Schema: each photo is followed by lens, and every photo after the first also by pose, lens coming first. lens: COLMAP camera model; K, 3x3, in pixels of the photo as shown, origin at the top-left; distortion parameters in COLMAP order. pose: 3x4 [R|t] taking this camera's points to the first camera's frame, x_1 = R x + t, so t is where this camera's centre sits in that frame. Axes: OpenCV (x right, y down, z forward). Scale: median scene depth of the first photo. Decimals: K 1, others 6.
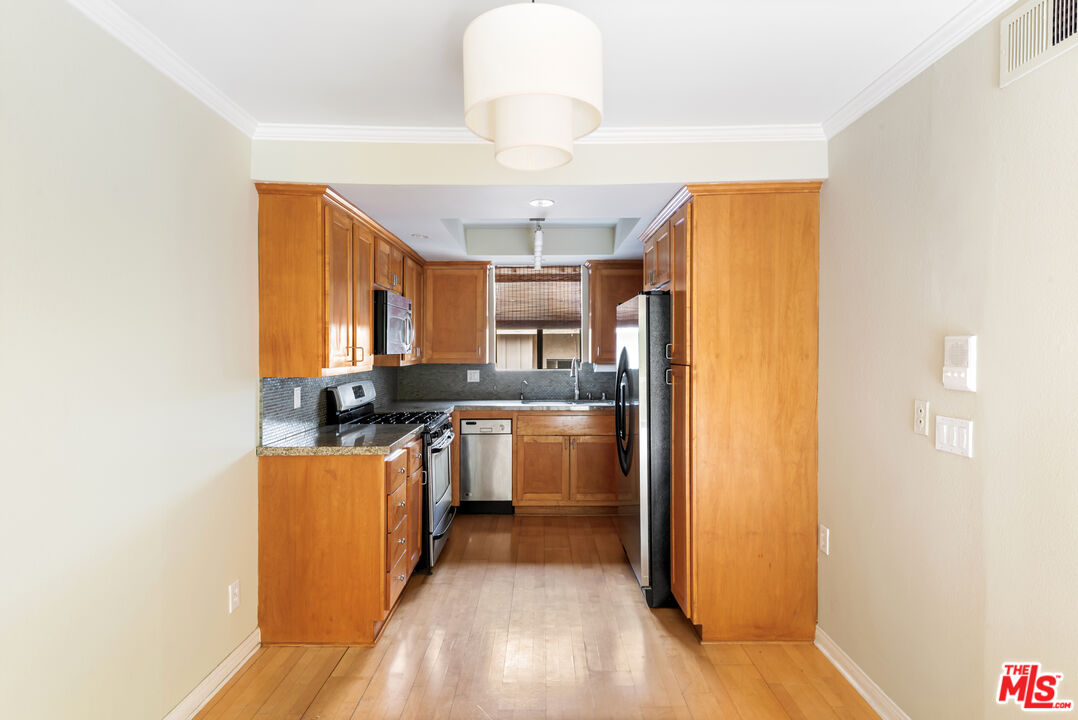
lens RADIAL K [[570.7, 0, 538.3], [0, 570.7, 339.8], [0, 0, 1]] dist [0.021620, -0.001113]
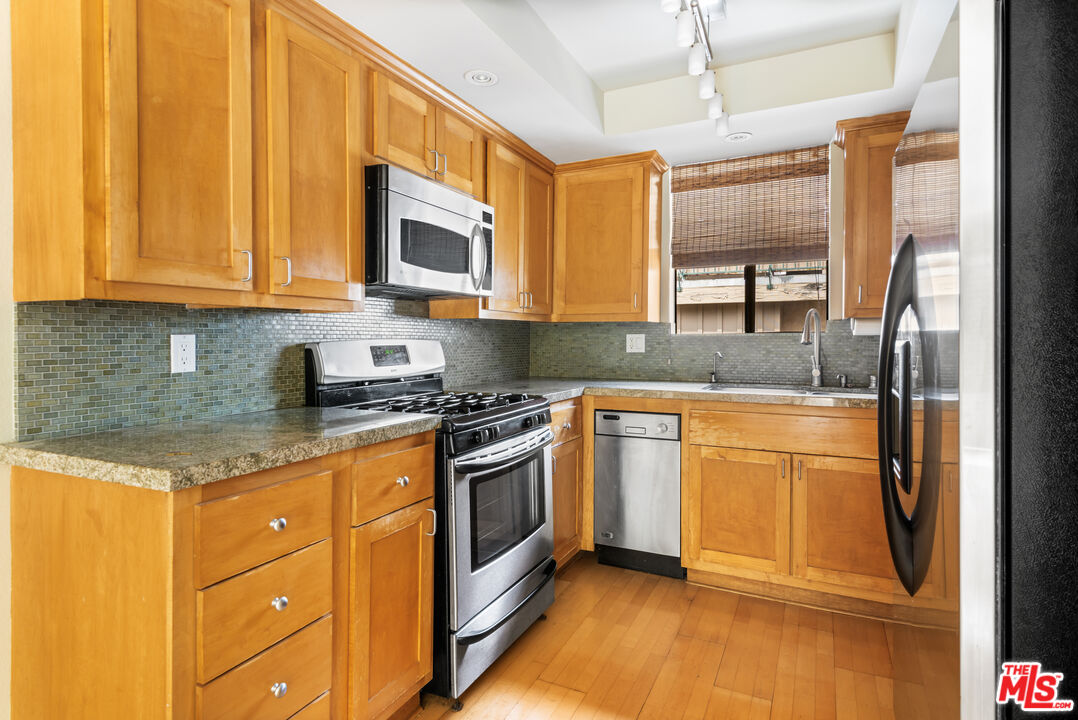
lens RADIAL K [[570.7, 0, 538.3], [0, 570.7, 339.8], [0, 0, 1]] dist [0.021620, -0.001113]
pose [[0.899593, 0.002451, -0.436722, 0.074440], [0.007304, 0.999760, 0.020657, 0.051122], [0.436667, -0.021773, 0.899360, 0.425424]]
